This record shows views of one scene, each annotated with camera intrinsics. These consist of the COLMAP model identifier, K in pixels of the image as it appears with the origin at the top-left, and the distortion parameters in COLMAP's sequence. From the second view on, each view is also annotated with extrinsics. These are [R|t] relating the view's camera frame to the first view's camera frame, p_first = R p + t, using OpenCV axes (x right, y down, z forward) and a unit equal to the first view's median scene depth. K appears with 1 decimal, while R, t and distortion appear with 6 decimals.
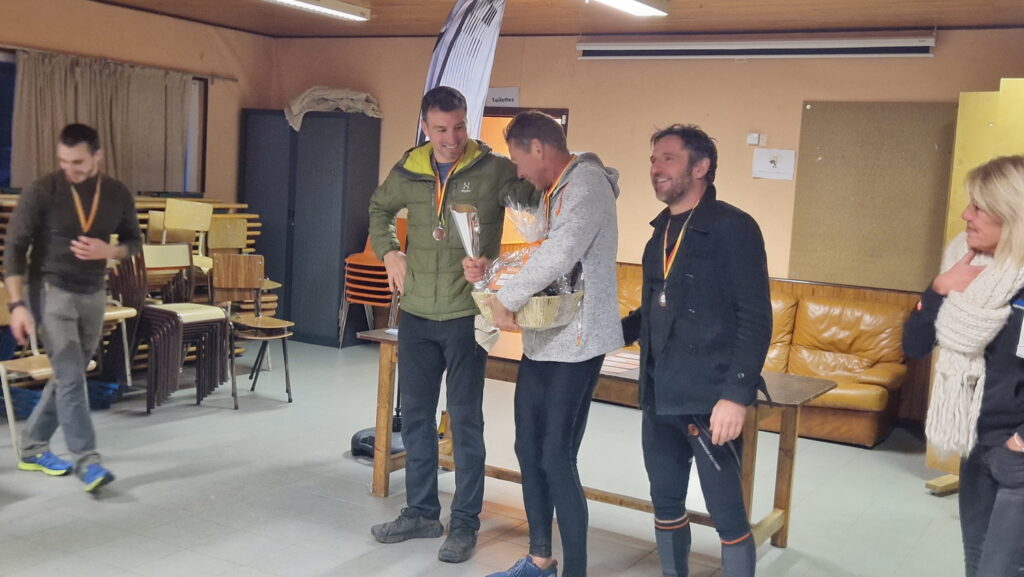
lens RADIAL K [[1097.0, 0, 499.8], [0, 1097.0, 276.4], [0, 0, 1]] dist [0.053186, 0.000000]
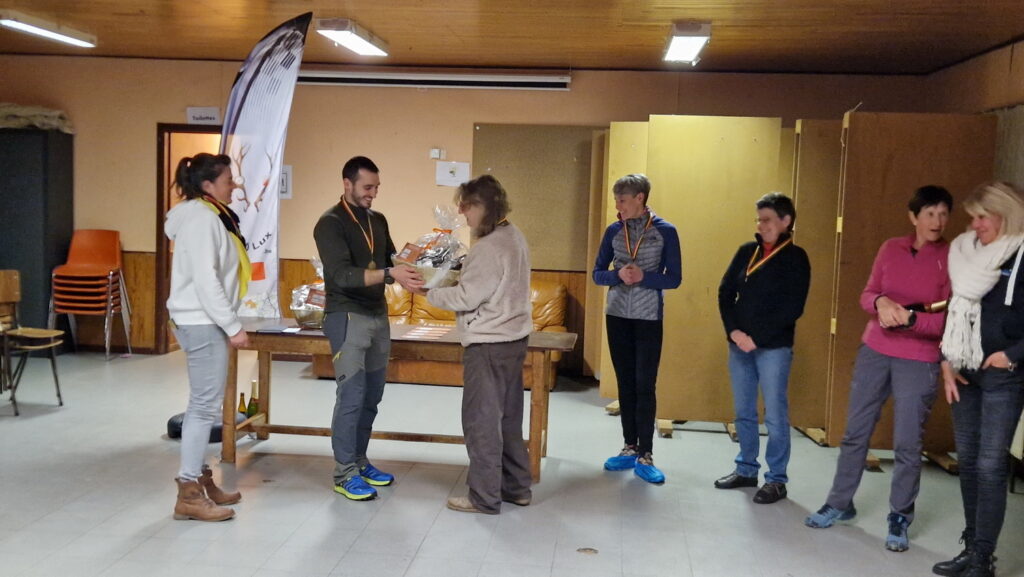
lens RADIAL K [[1097.0, 0, 495.3], [0, 1097.0, 293.1], [0, 0, 1]] dist [0.053186, 0.000000]
pose [[0.913058, -0.063845, 0.402801, -0.231619], [0.057484, 0.997957, 0.027876, -0.000492], [-0.403758, -0.002298, 0.914863, -0.157108]]
